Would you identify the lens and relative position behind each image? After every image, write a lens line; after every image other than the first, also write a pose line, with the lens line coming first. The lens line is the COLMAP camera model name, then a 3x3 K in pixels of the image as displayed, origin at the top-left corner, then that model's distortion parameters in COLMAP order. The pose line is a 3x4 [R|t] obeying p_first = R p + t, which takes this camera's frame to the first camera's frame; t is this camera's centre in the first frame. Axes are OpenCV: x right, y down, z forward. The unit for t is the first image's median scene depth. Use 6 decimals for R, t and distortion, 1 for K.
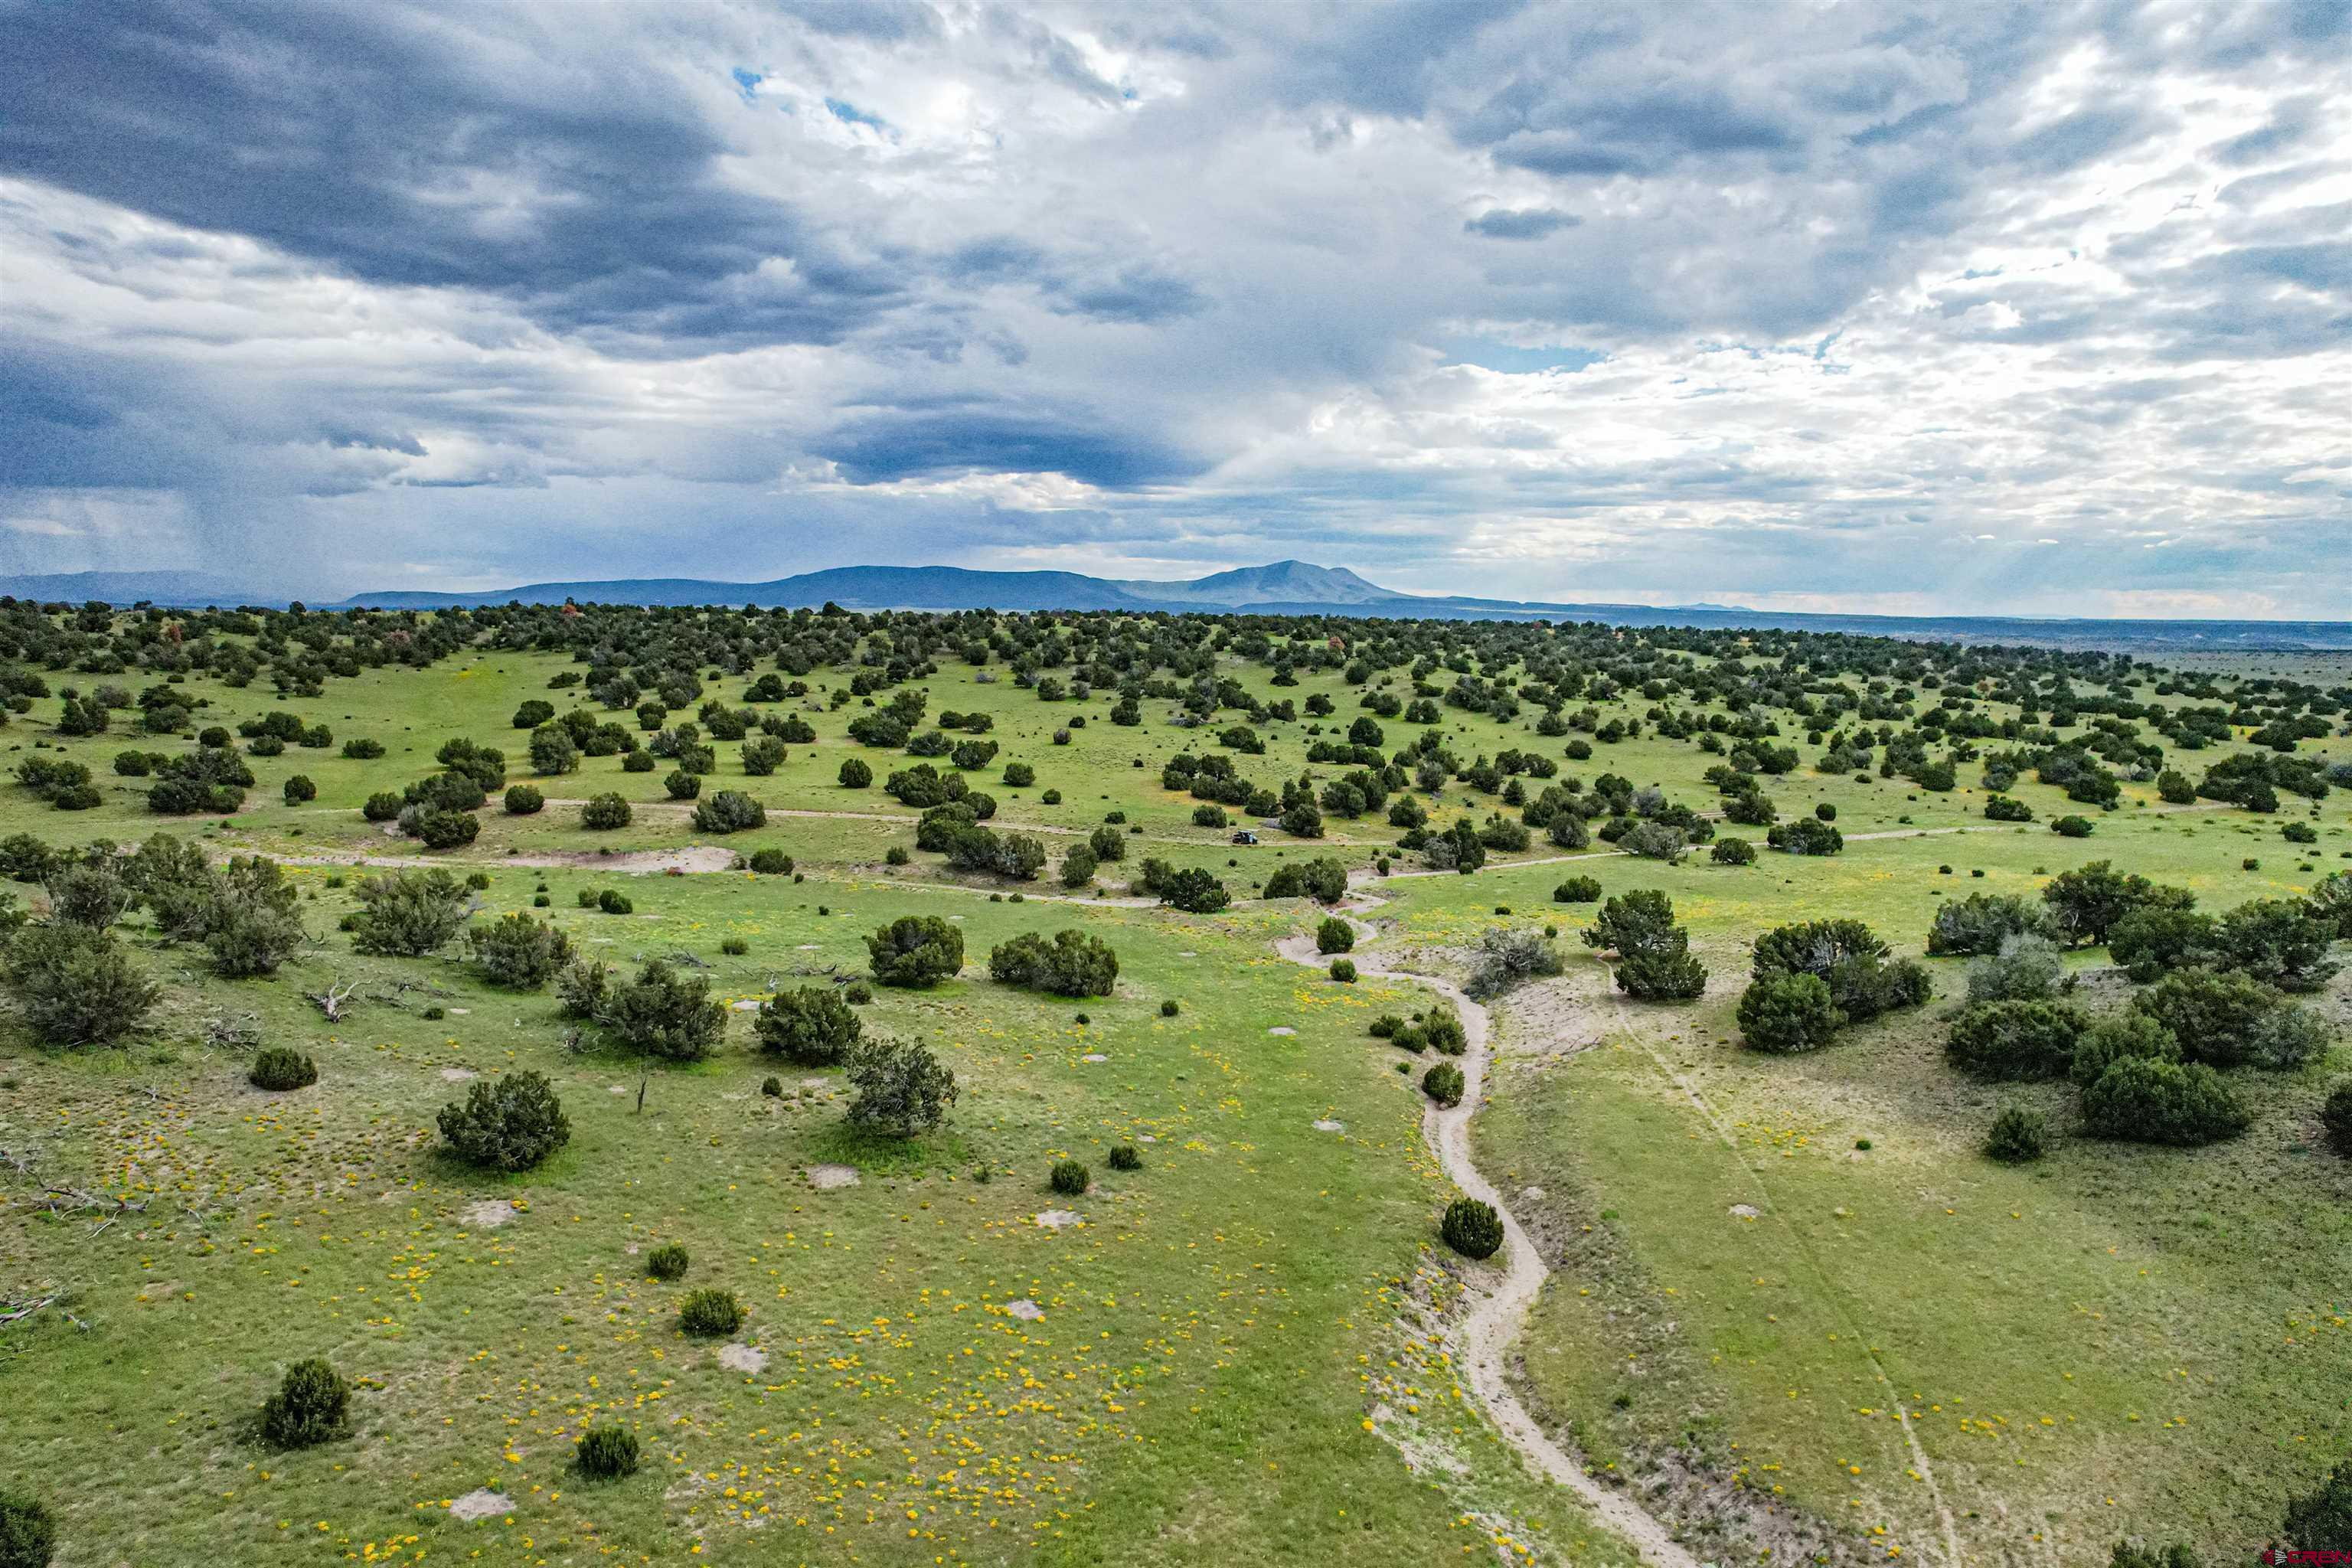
lens RADIAL K [[1503.3, 0, 1176.0], [0, 1503.3, 784.0], [0, 0, 1]] dist [-0.084126, 0.080058]
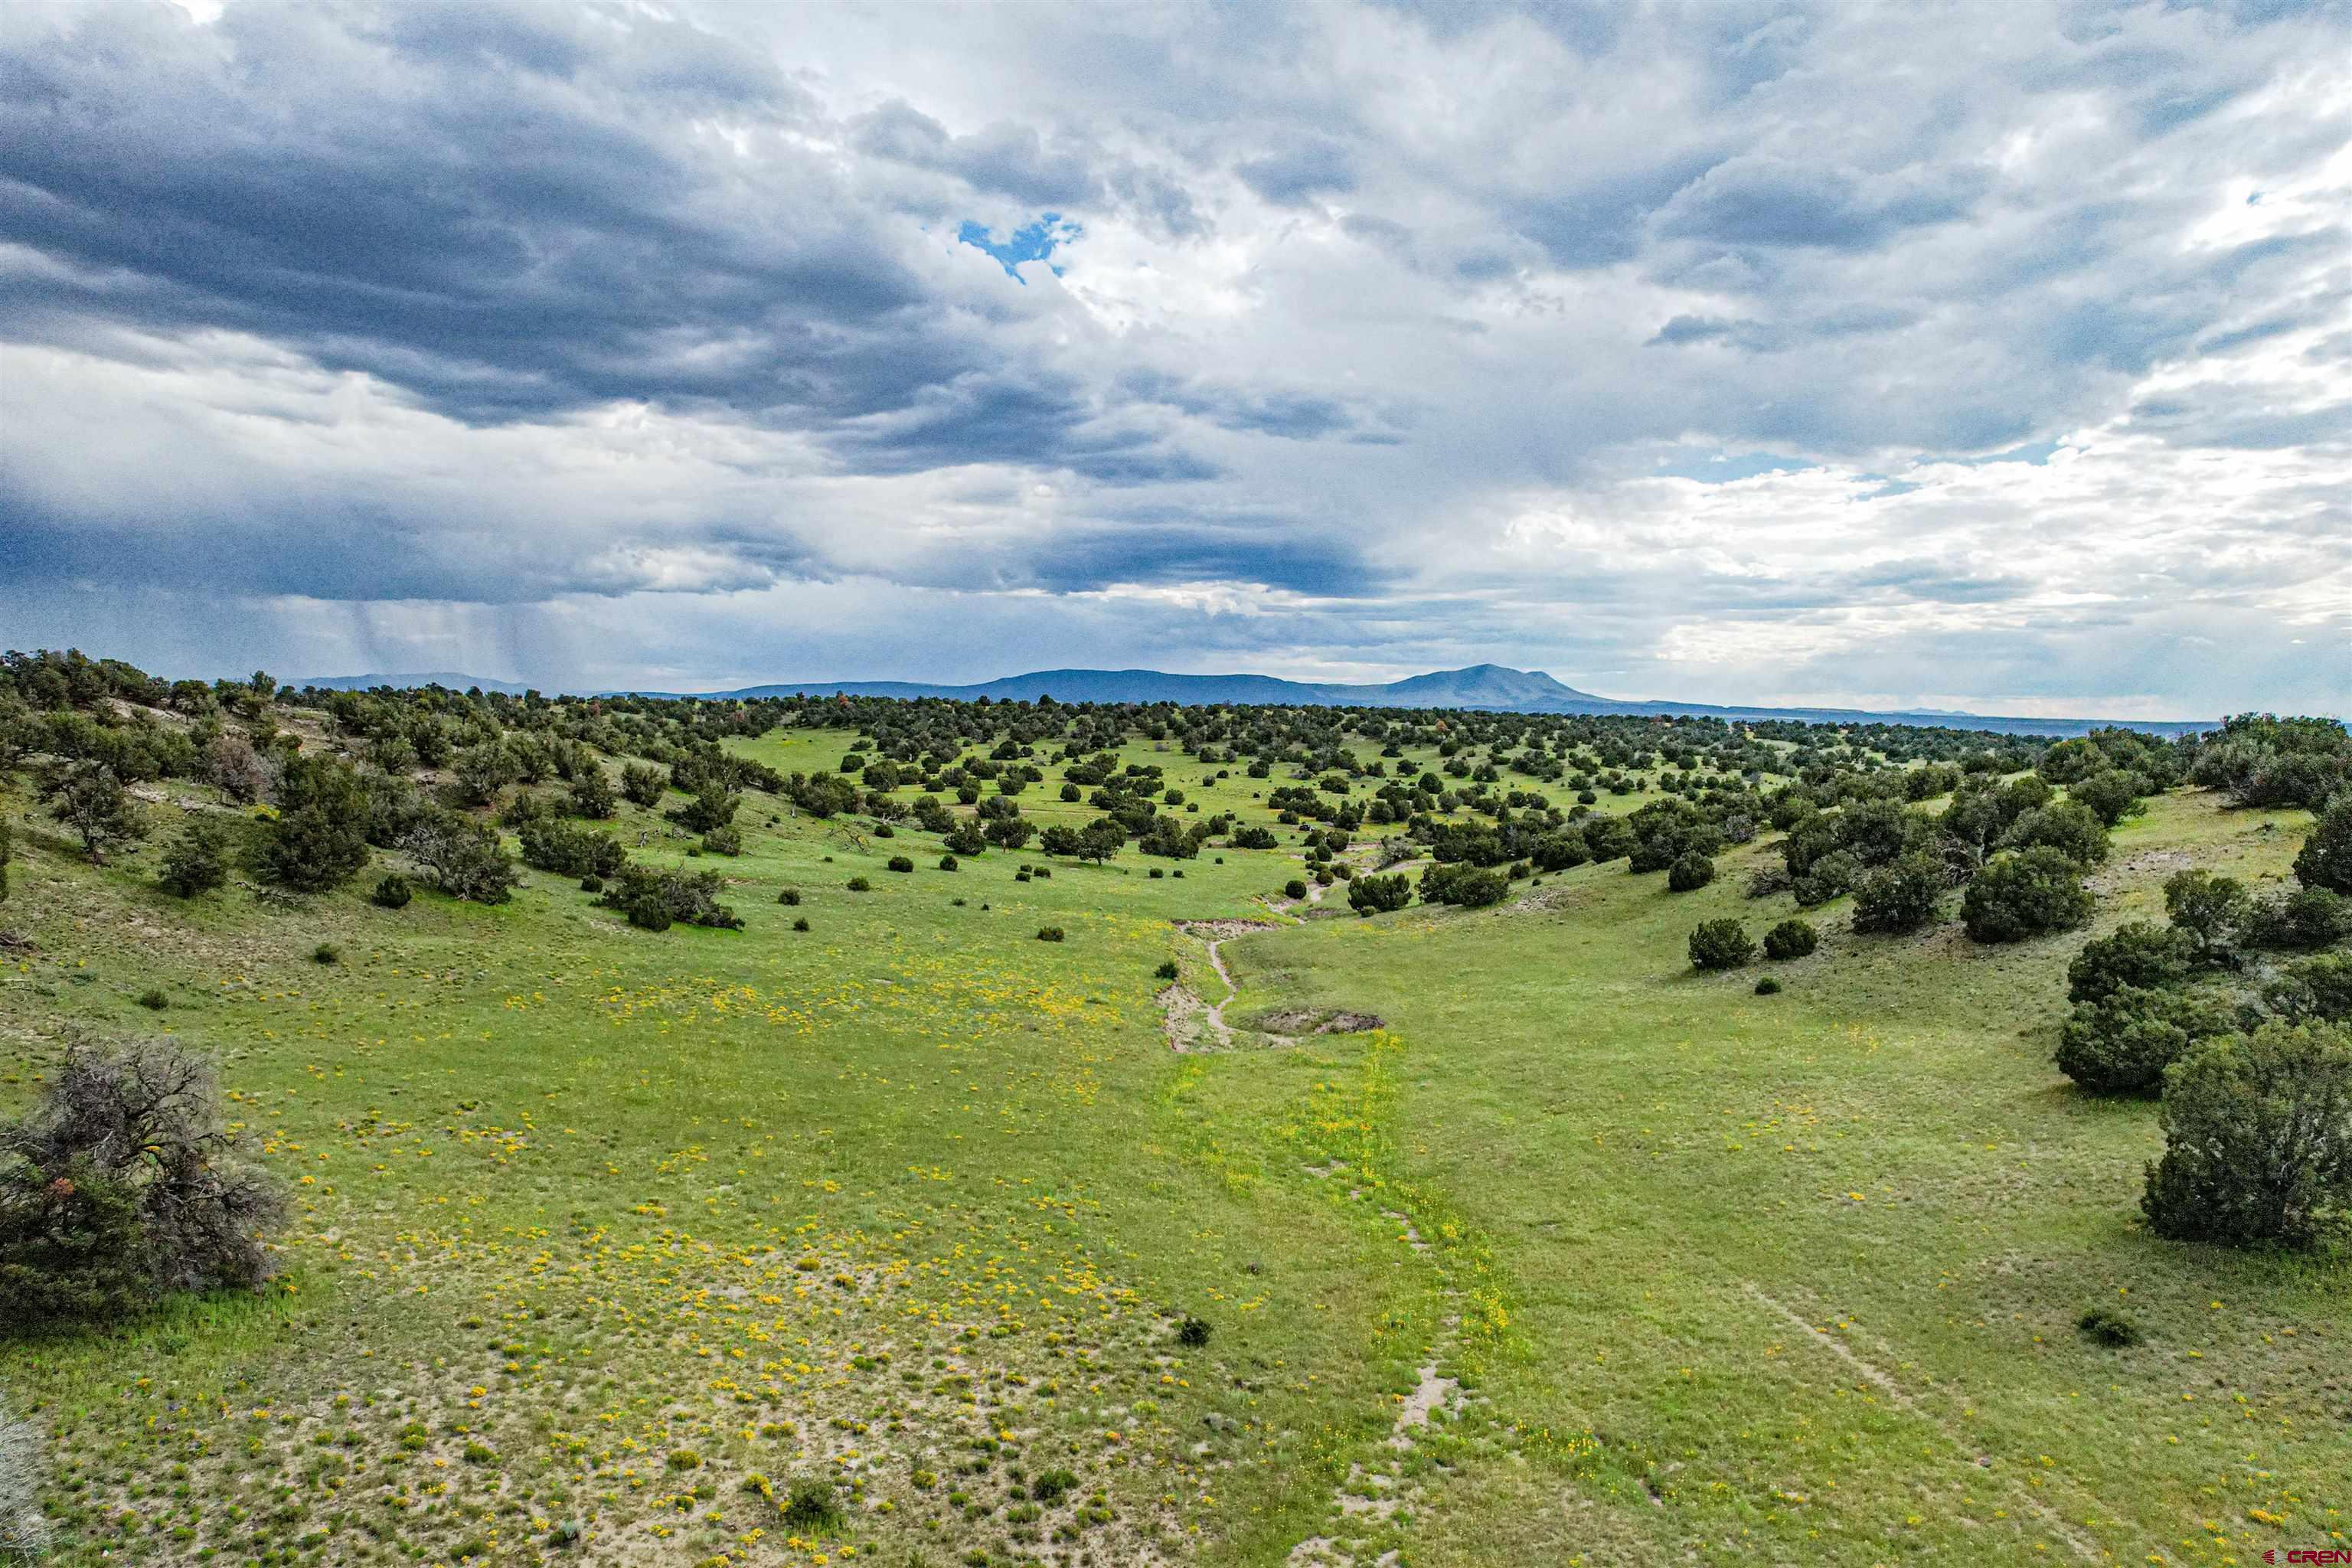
lens RADIAL K [[1503.3, 0, 1176.0], [0, 1503.3, 784.0], [0, 0, 1]] dist [-0.084126, 0.080058]
pose [[0.991489, 0.008657, -0.129905, 0.058192], [-0.017505, 0.997591, -0.067126, 0.049600], [0.129011, 0.068828, 0.989252, -0.316145]]
